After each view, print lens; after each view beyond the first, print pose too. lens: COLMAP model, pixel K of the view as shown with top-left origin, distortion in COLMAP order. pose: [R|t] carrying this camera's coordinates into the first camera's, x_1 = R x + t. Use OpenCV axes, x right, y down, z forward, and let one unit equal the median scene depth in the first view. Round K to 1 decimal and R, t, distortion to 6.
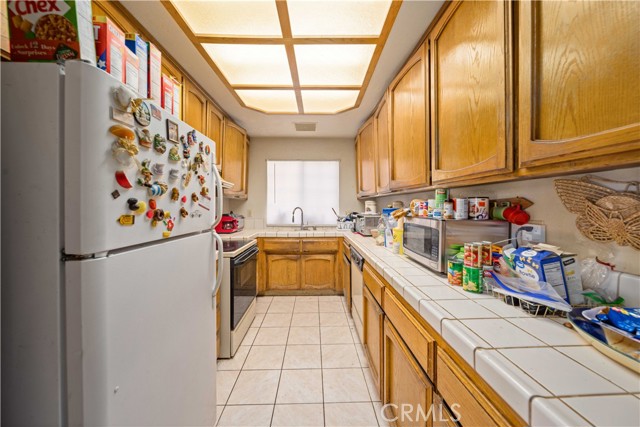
lens RADIAL K [[233.1, 0, 320.7], [0, 233.1, 210.6], [0, 0, 1]] dist [-0.002909, 0.000071]
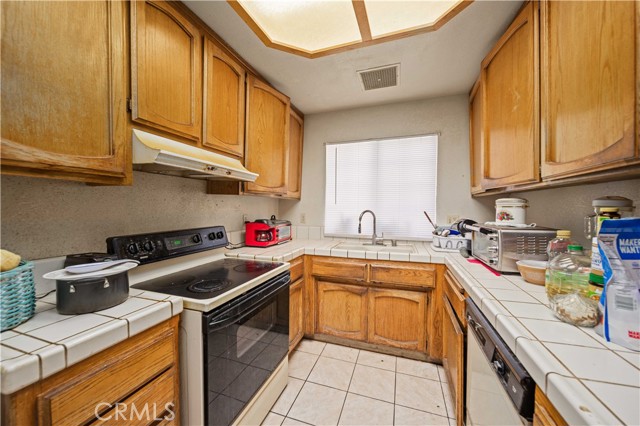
lens RADIAL K [[233.1, 0, 320.8], [0, 233.1, 219.2], [0, 0, 1]] dist [-0.002909, 0.000071]
pose [[0.933895, 0.018197, -0.357083, 0.016084], [-0.007571, 0.999487, 0.031133, -0.009652], [0.357466, -0.026372, 0.933554, 0.380133]]
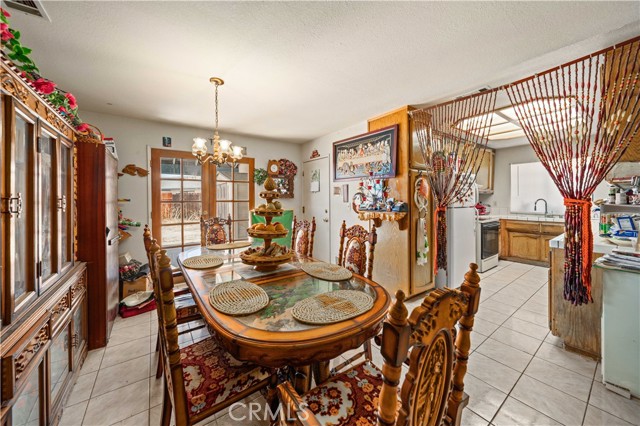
lens RADIAL K [[233.1, 0, 317.1], [0, 233.1, 199.6], [0, 0, 1]] dist [-0.002909, 0.000071]
pose [[0.564917, -0.004694, -0.825135, 0.289141], [-0.010073, 0.999870, -0.012584, 0.019255], [0.825087, 0.015421, 0.564796, -0.798763]]
